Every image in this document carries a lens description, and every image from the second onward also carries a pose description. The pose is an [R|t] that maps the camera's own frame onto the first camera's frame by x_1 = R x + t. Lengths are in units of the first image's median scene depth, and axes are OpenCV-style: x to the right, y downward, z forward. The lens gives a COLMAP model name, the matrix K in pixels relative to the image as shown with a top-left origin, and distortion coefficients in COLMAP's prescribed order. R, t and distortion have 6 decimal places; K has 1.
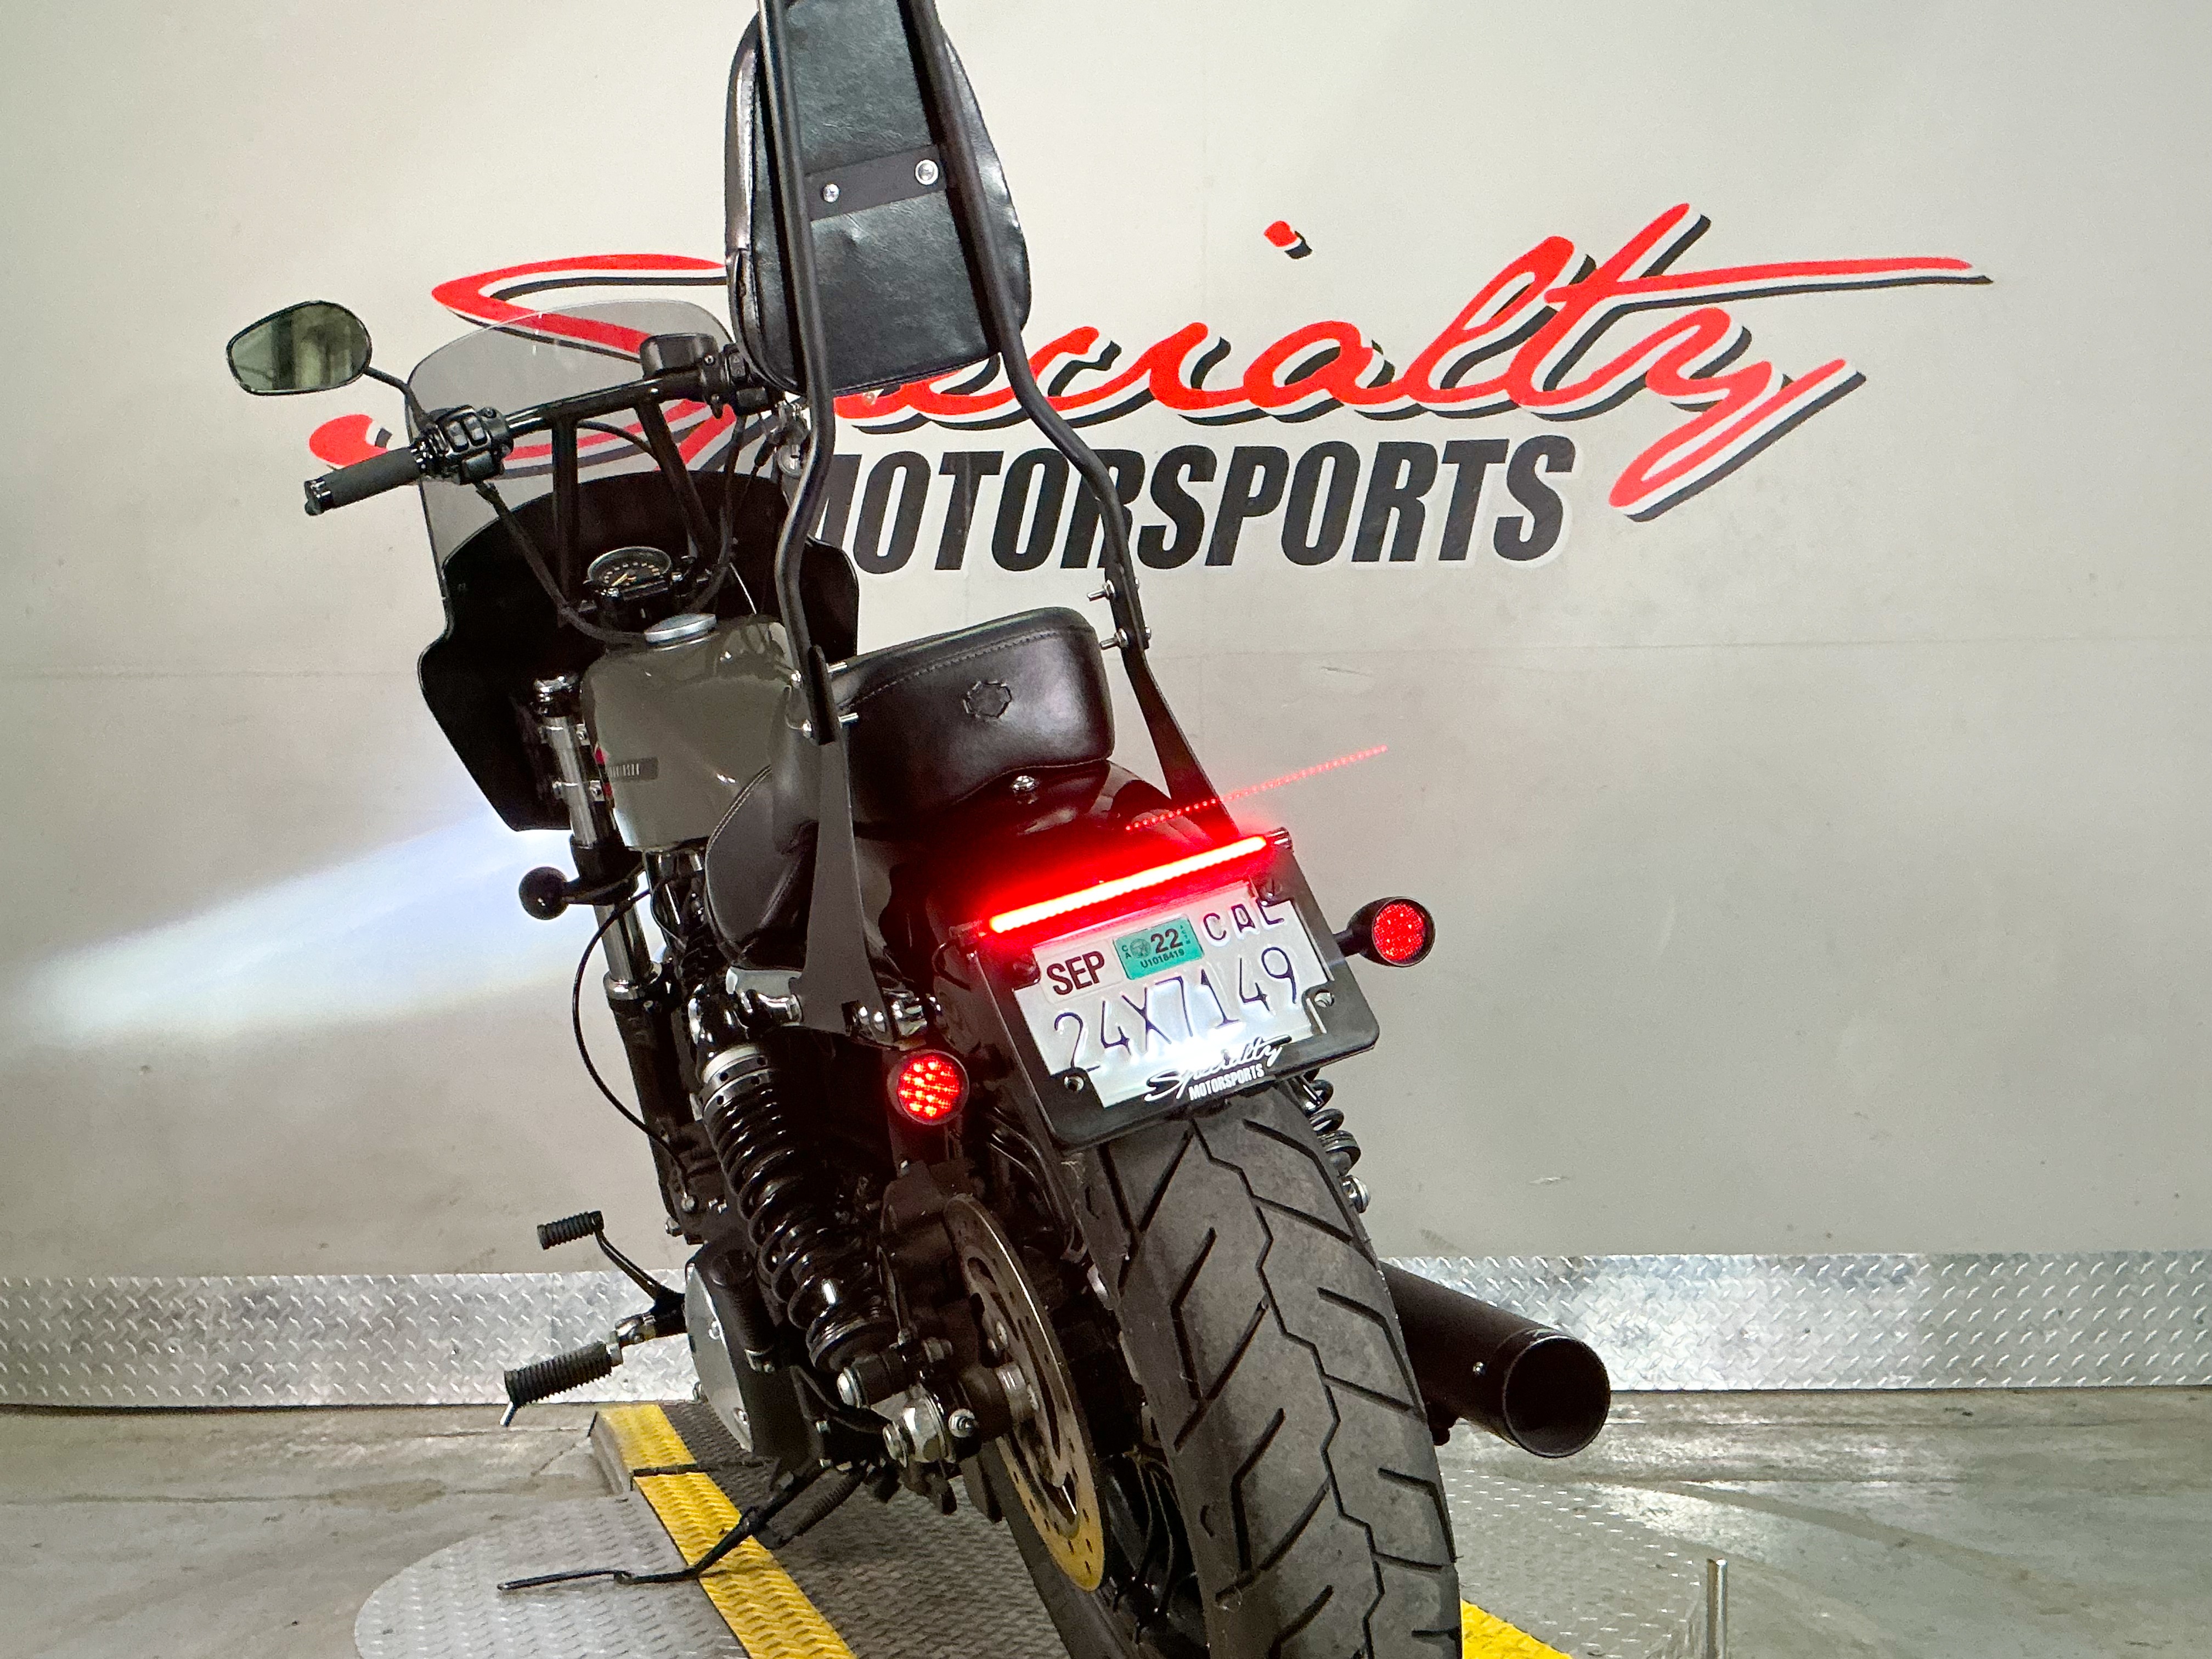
lens RADIAL K [[2357.5, 0, 1105.0], [0, 2357.5, 851.2], [0, 0, 1]] dist [0.084521, 0.000000]
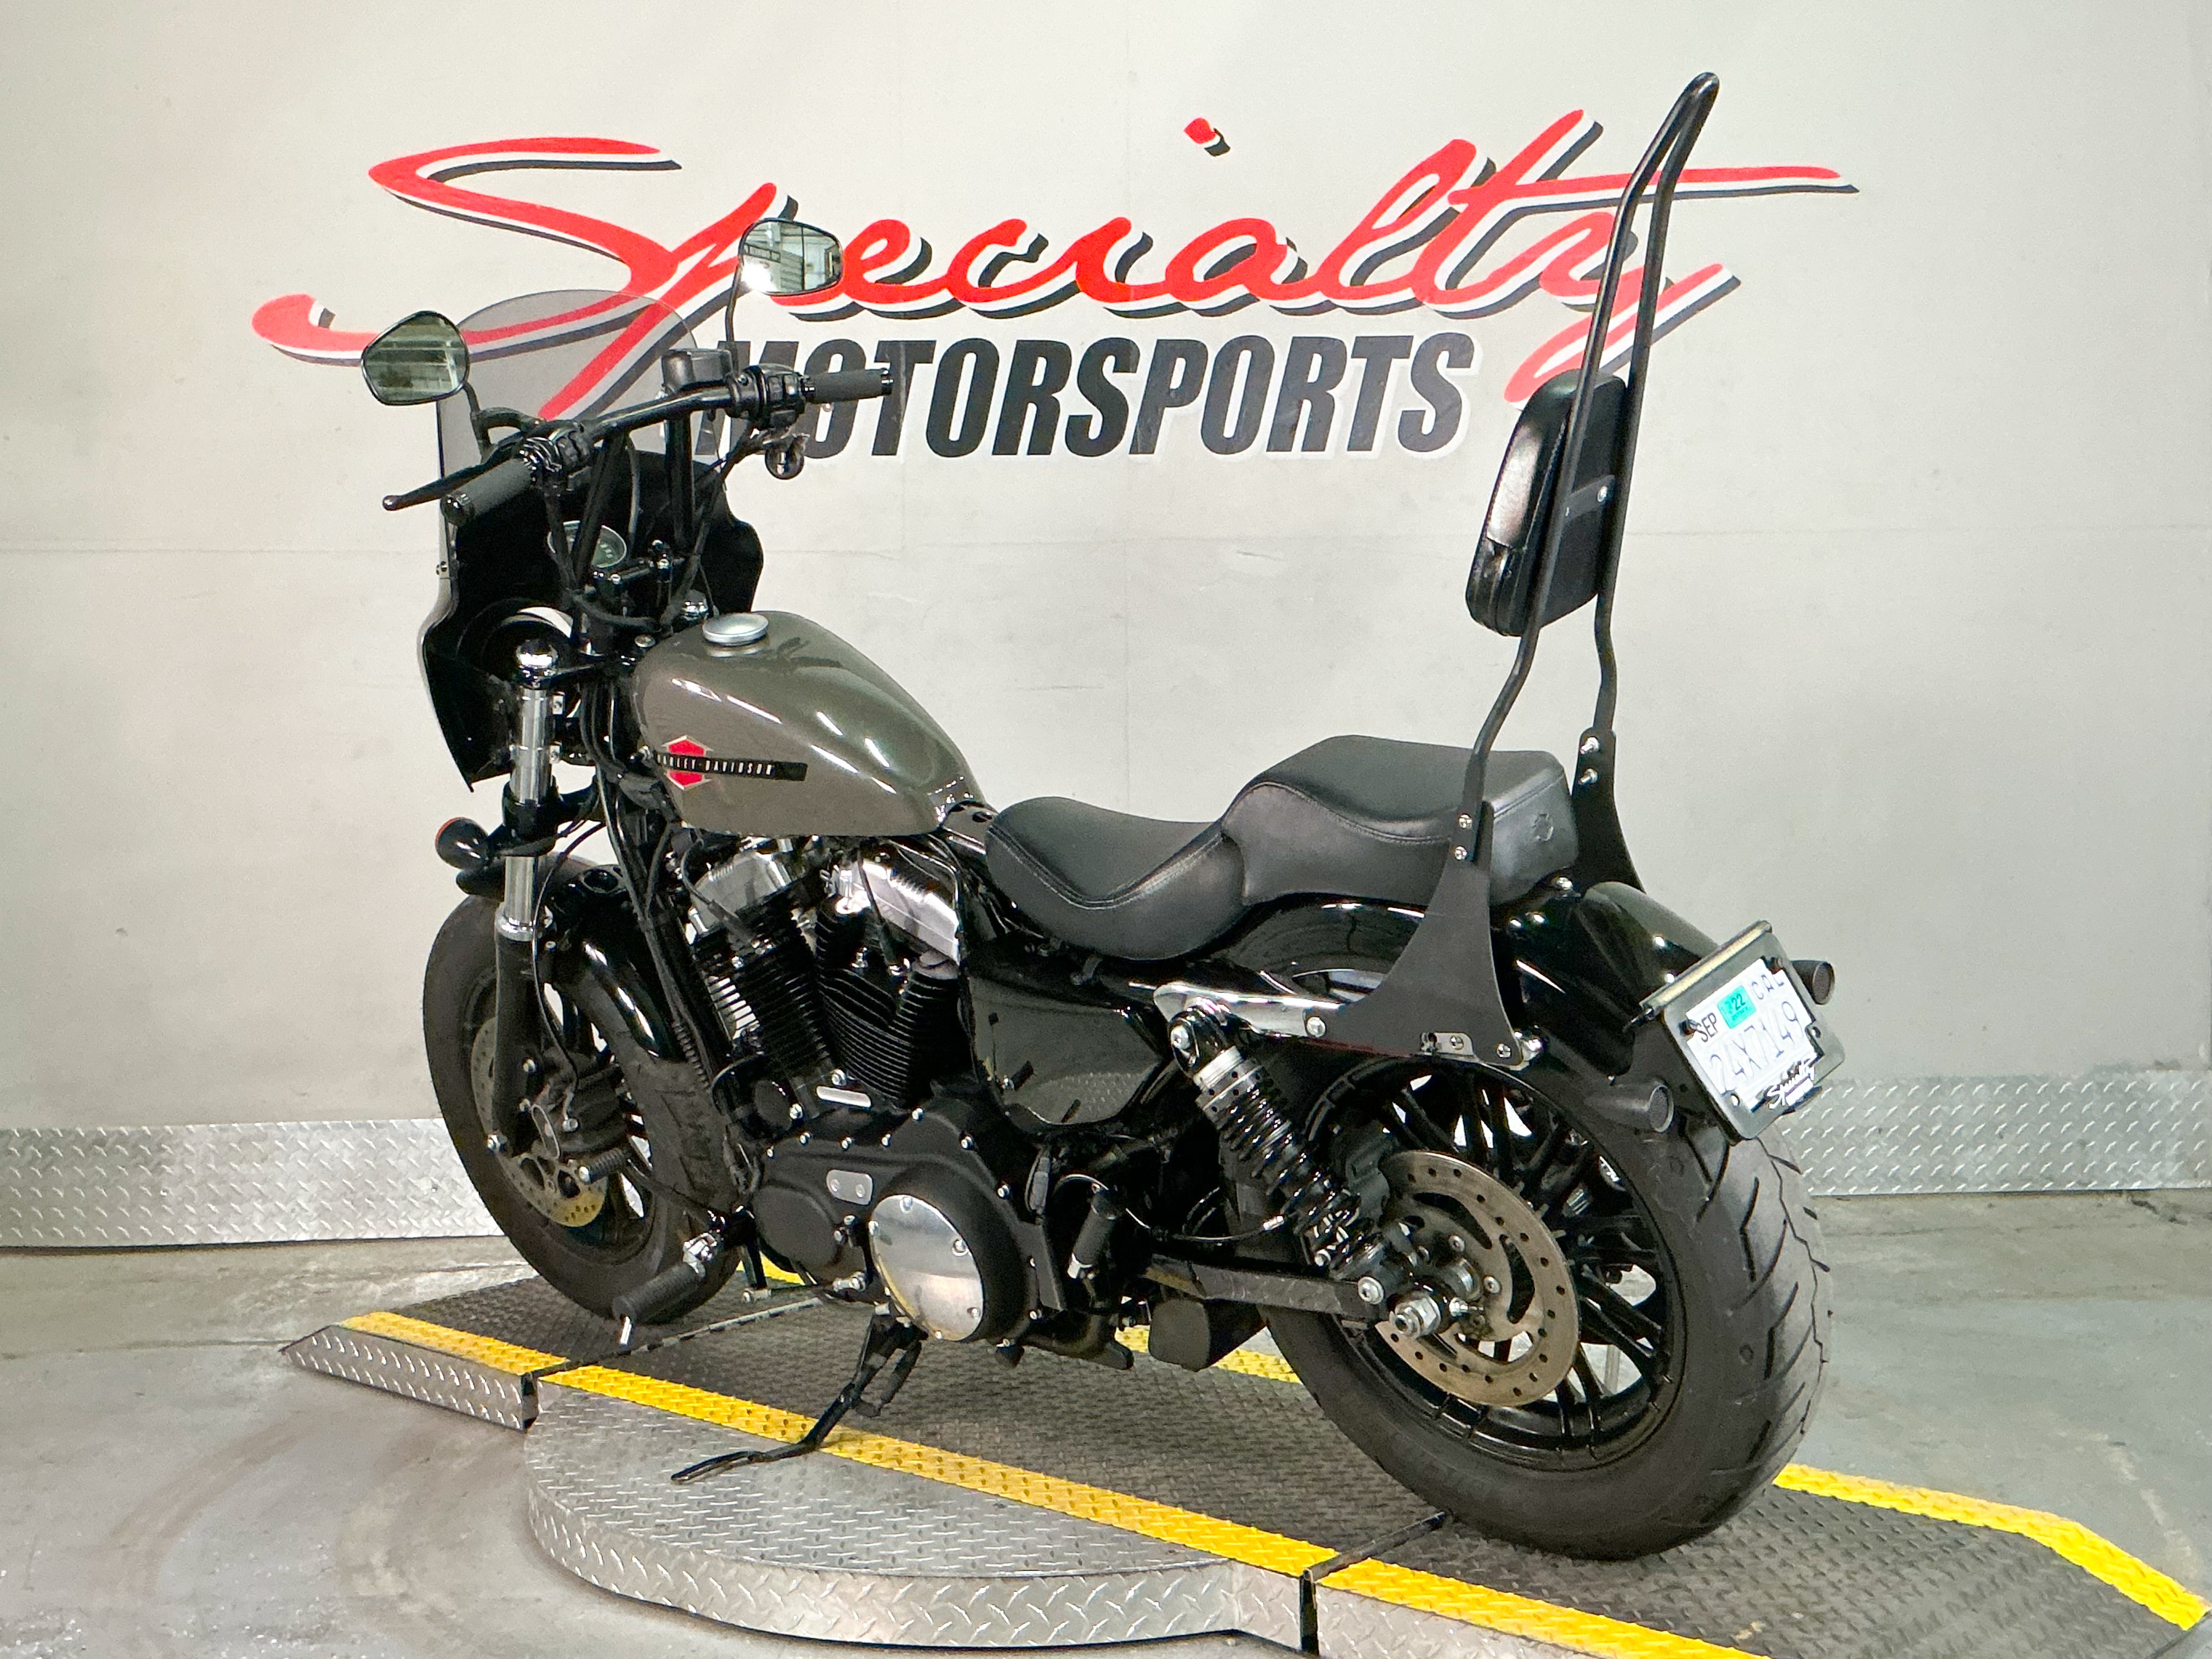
lens RADIAL K [[2611.2, 0, 1090.7], [0, 2611.2, 833.8], [0, 0, 1]] dist [0.098080, 0.000000]
pose [[0.996848, -0.009100, 0.078811, -0.069117], [-0.000590, 0.992523, 0.122056, -0.095315], [-0.079333, -0.121718, 0.989389, -0.183594]]
